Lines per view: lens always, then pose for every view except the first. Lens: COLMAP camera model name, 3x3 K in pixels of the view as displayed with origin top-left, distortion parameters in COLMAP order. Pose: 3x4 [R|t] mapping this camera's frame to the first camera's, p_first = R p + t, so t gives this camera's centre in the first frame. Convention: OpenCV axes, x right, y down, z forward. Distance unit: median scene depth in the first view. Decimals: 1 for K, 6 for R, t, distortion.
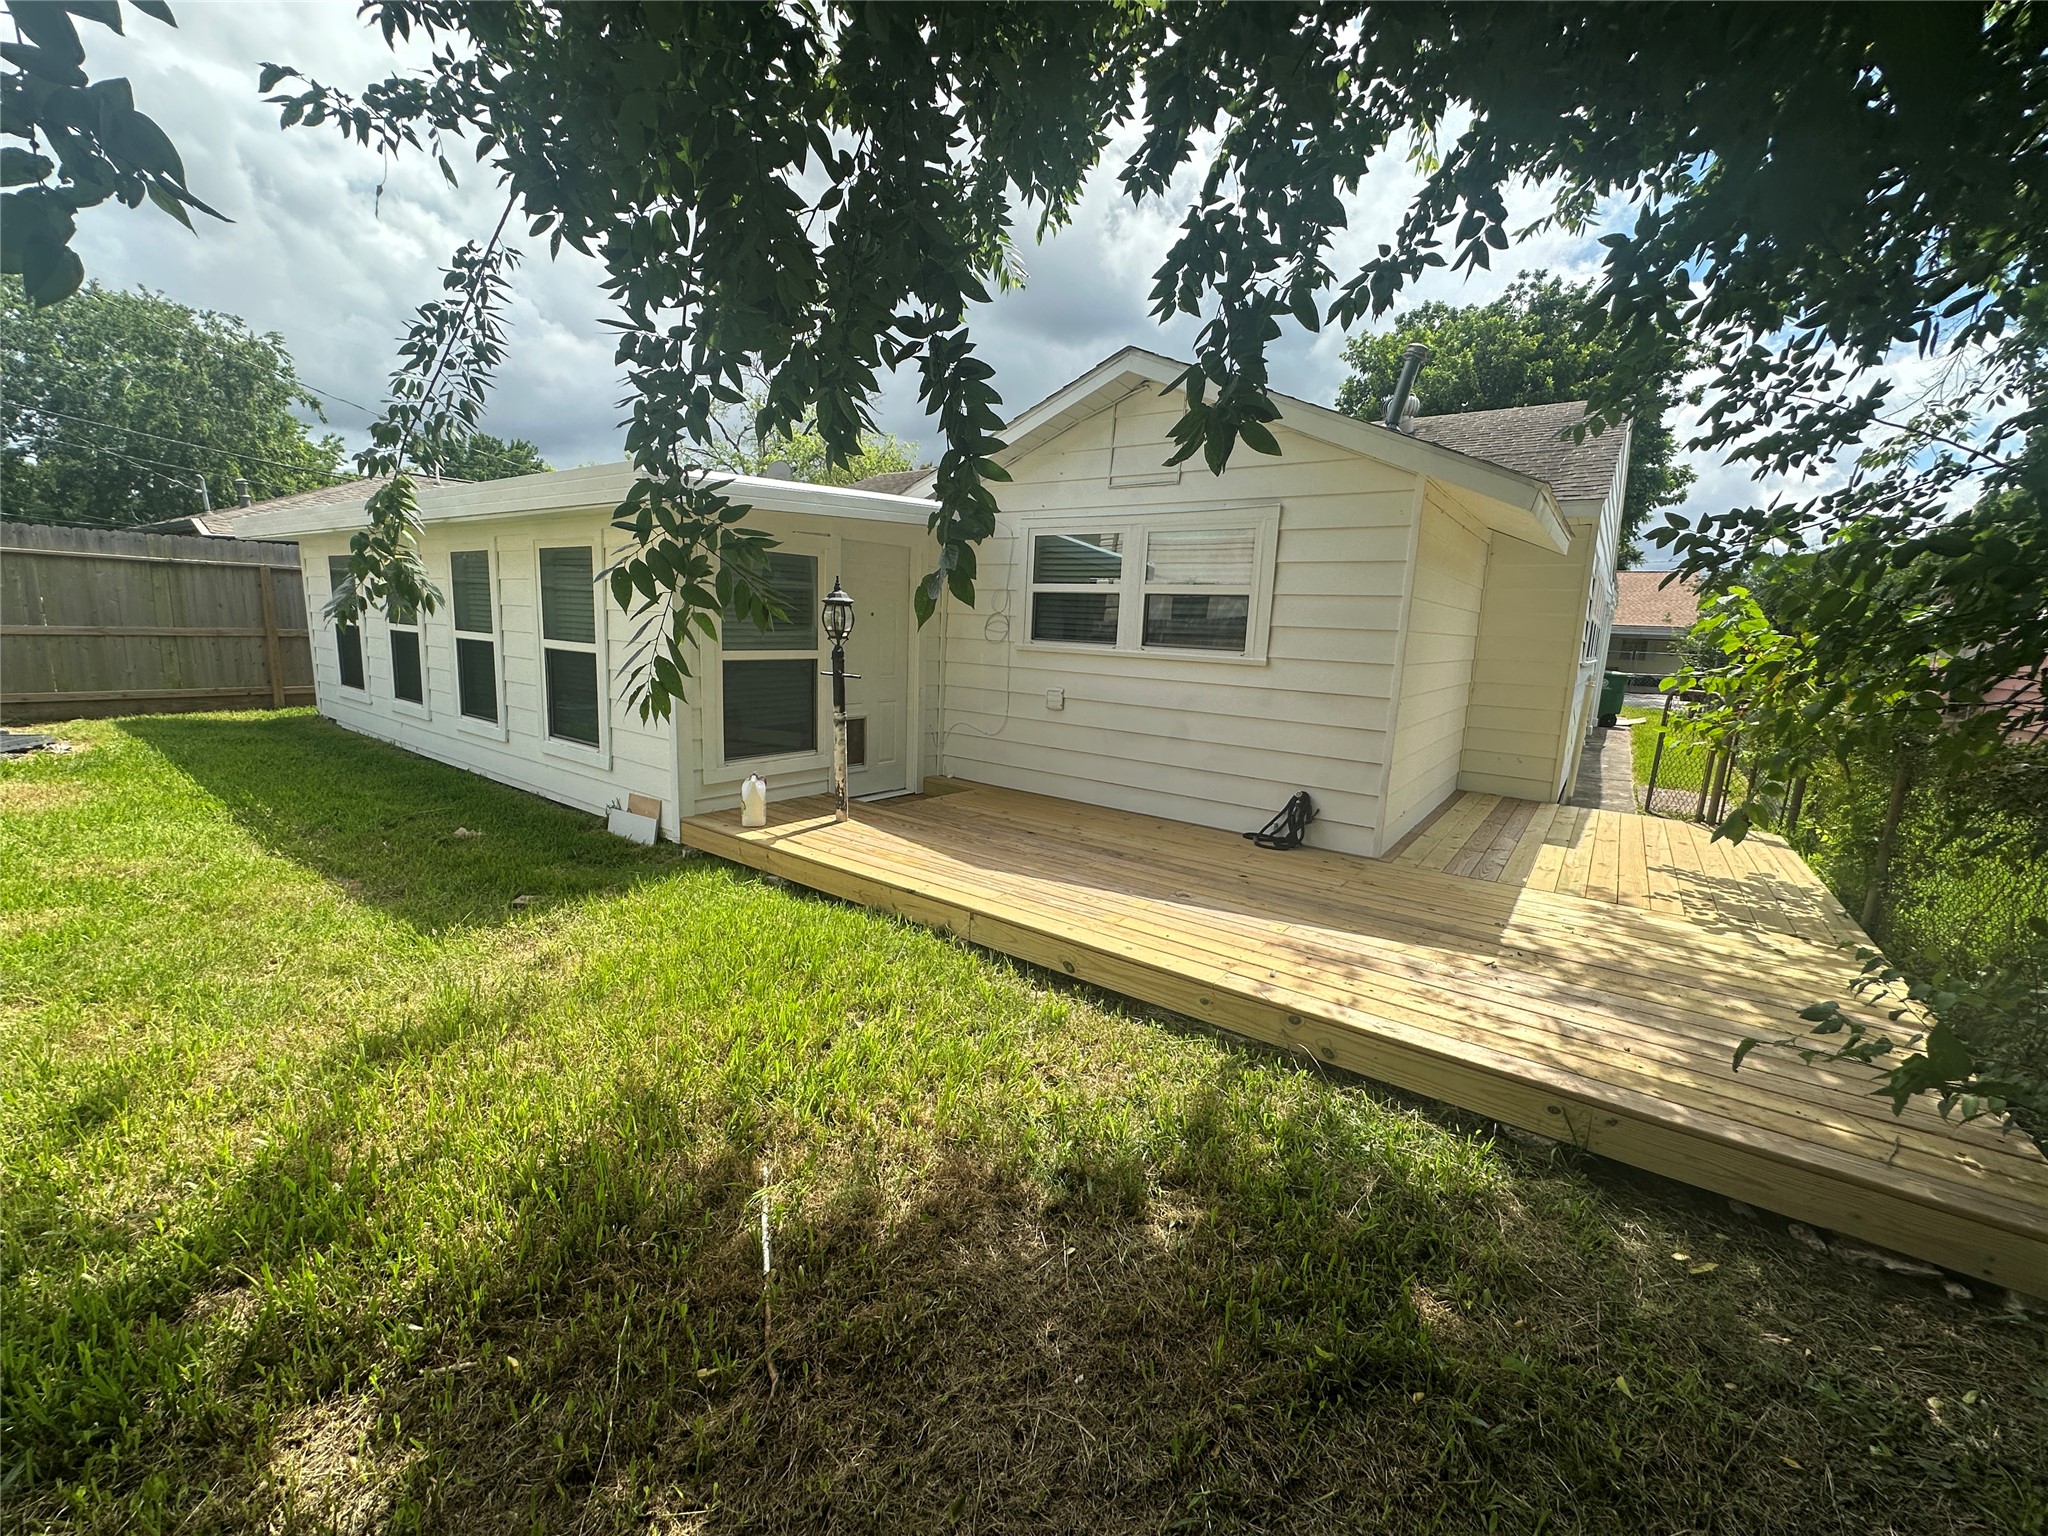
lens RADIAL K [[813.6, 0, 1020.5], [0, 813.6, 769.5], [0, 0, 1]] dist [-0.000207, -0.000230]
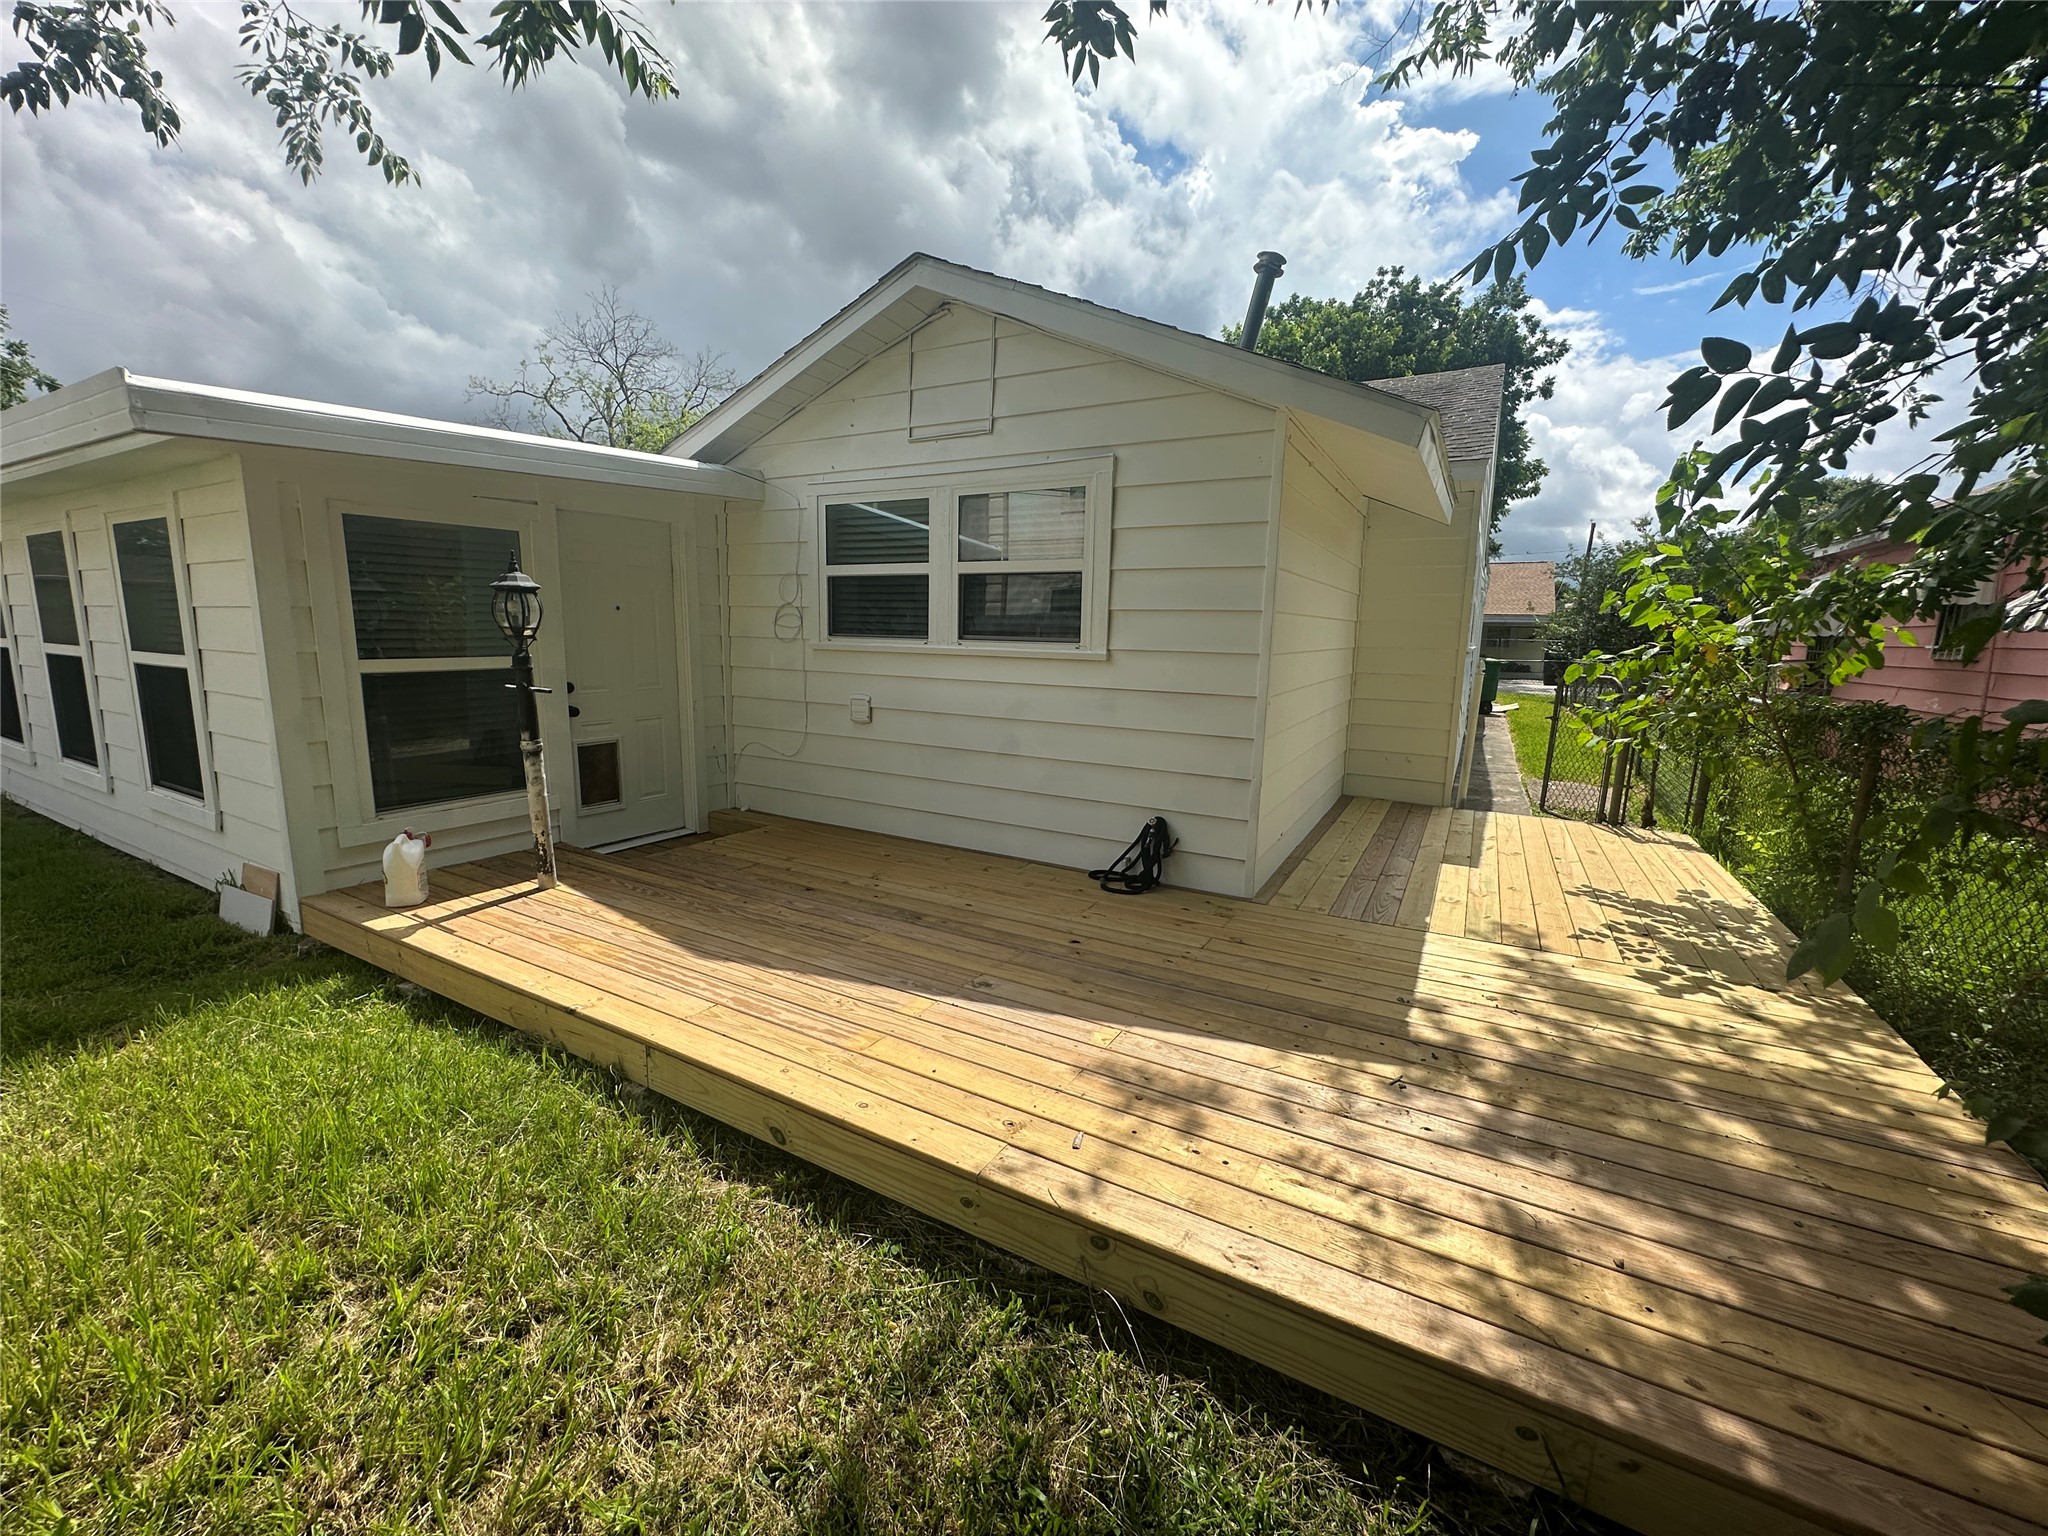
lens RADIAL K [[813.6, 0, 1023.7], [0, 813.6, 764.8], [0, 0, 1]] dist [-0.000207, -0.000230]
pose [[0.992223, -0.041949, 0.117193, 0.125887], [0.042928, 0.999061, -0.005840, -0.024890], [-0.116838, 0.010826, 0.993092, 0.225524]]
